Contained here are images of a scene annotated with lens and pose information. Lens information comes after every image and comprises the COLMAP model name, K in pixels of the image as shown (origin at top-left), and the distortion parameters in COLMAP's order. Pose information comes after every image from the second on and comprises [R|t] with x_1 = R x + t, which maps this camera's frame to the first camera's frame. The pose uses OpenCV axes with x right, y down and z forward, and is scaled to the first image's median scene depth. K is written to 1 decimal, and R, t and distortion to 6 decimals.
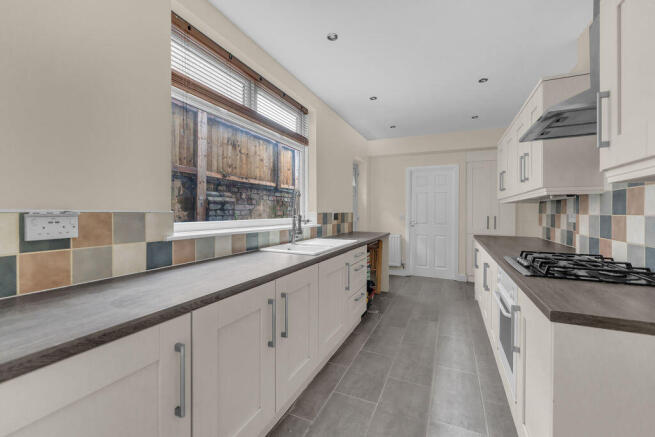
lens RADIAL K [[265.1, 0, 327.2], [0, 265.1, 221.4], [0, 0, 1]] dist [0.000707, 0.000083]
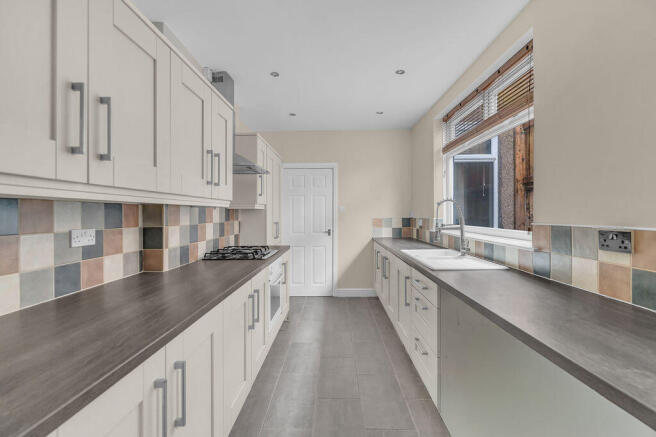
lens RADIAL K [[297.9, 0, 328.0], [0, 297.9, 218.5], [0, 0, 1]] dist [-0.002056, -0.000217]
pose [[-0.916540, 0.007824, -0.399866, 0.516468], [-0.011836, 0.998840, 0.046672, -0.062832], [0.399768, 0.047510, -0.915384, 1.276767]]
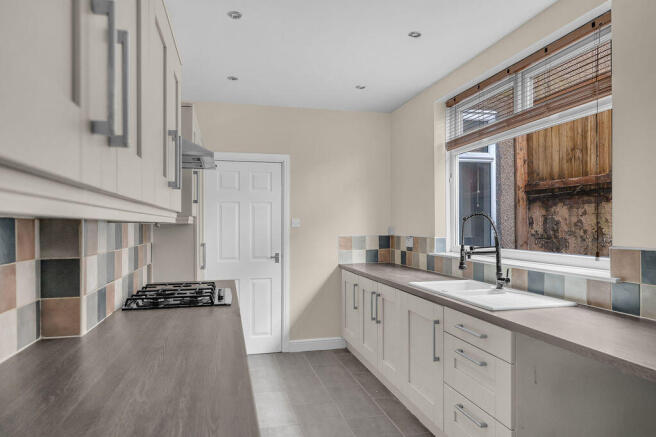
lens RADIAL K [[427.1, 0, 328.0], [0, 427.1, 233.0], [0, 0, 1]] dist [0.003969, 0.001711]
pose [[-0.787910, 0.008617, -0.615730, 0.660315], [-0.021528, 0.998905, 0.041527, -0.069846], [0.615414, 0.045975, -0.786862, 1.161201]]
